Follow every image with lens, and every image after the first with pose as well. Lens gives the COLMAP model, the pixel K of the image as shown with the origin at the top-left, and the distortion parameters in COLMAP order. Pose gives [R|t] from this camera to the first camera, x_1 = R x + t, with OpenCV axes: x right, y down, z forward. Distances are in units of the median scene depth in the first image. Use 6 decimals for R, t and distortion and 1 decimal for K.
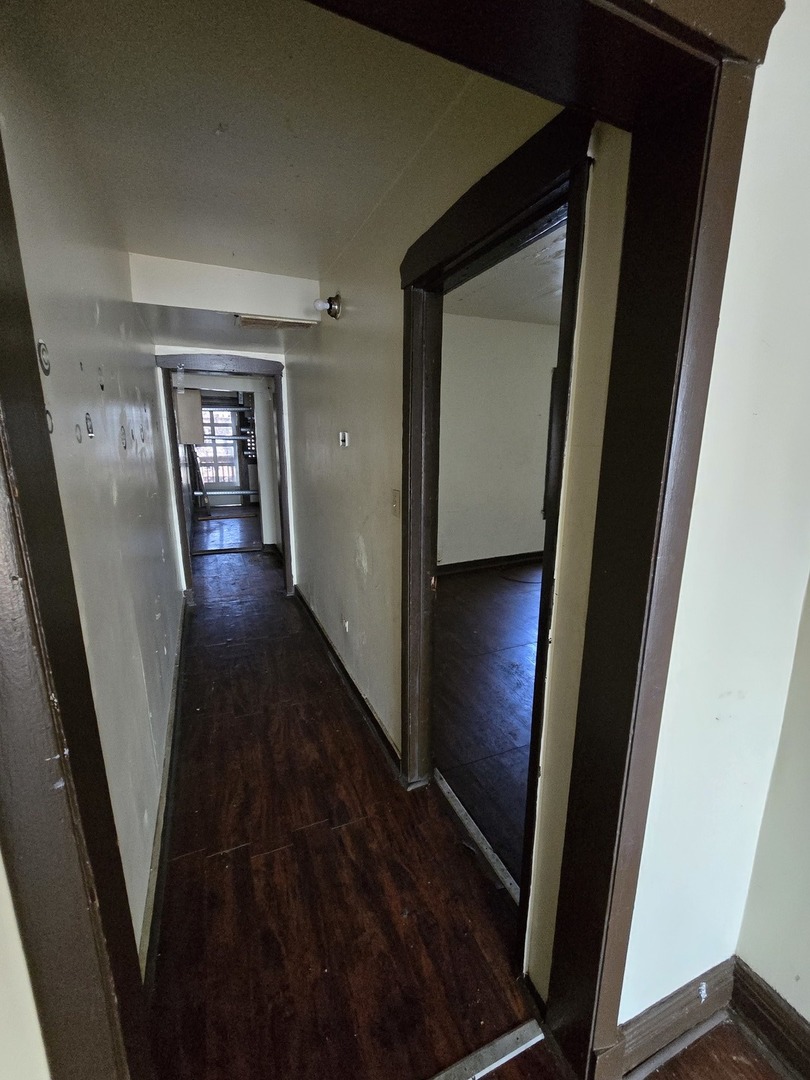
lens RADIAL K [[447.4, 0, 408.8], [0, 447.4, 539.5], [0, 0, 1]] dist [0.006948, -0.000115]
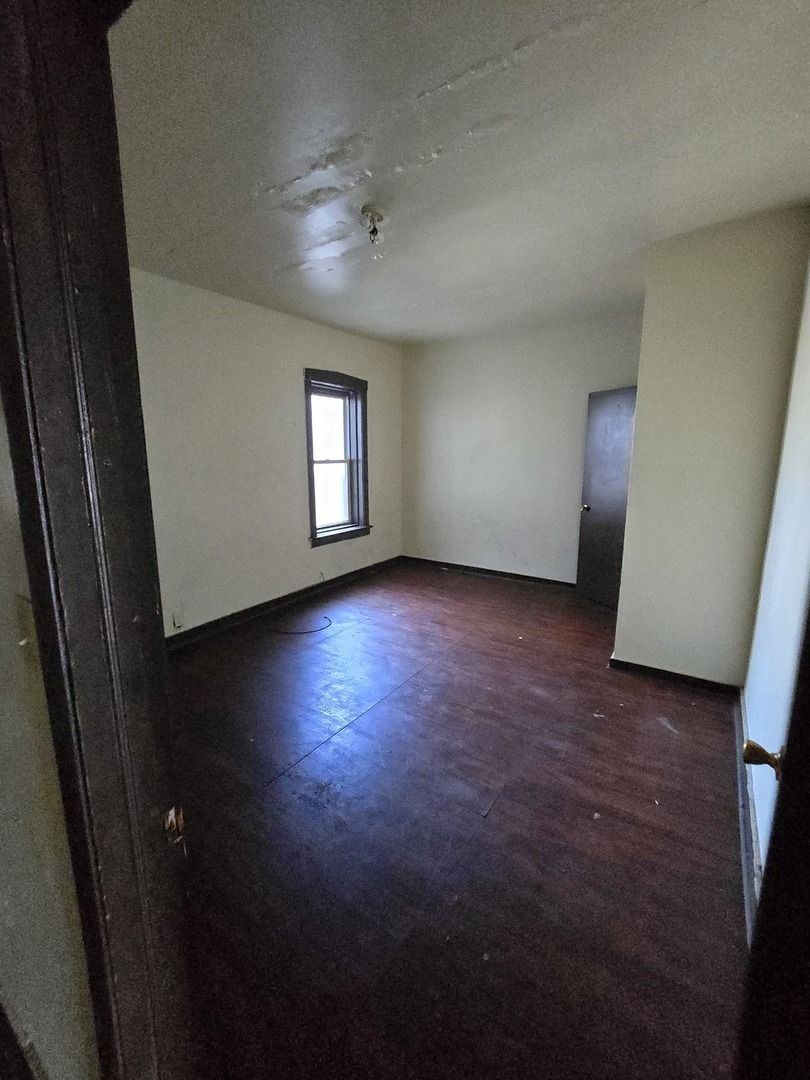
lens RADIAL K [[447.4, 0, 405.9], [0, 447.4, 535.5], [0, 0, 1]] dist [0.006948, -0.000115]
pose [[0.847480, -0.100948, 0.521140, 0.029463], [0.120519, 0.992704, -0.003695, -0.076166], [-0.516965, 0.065939, 0.853463, 0.336884]]
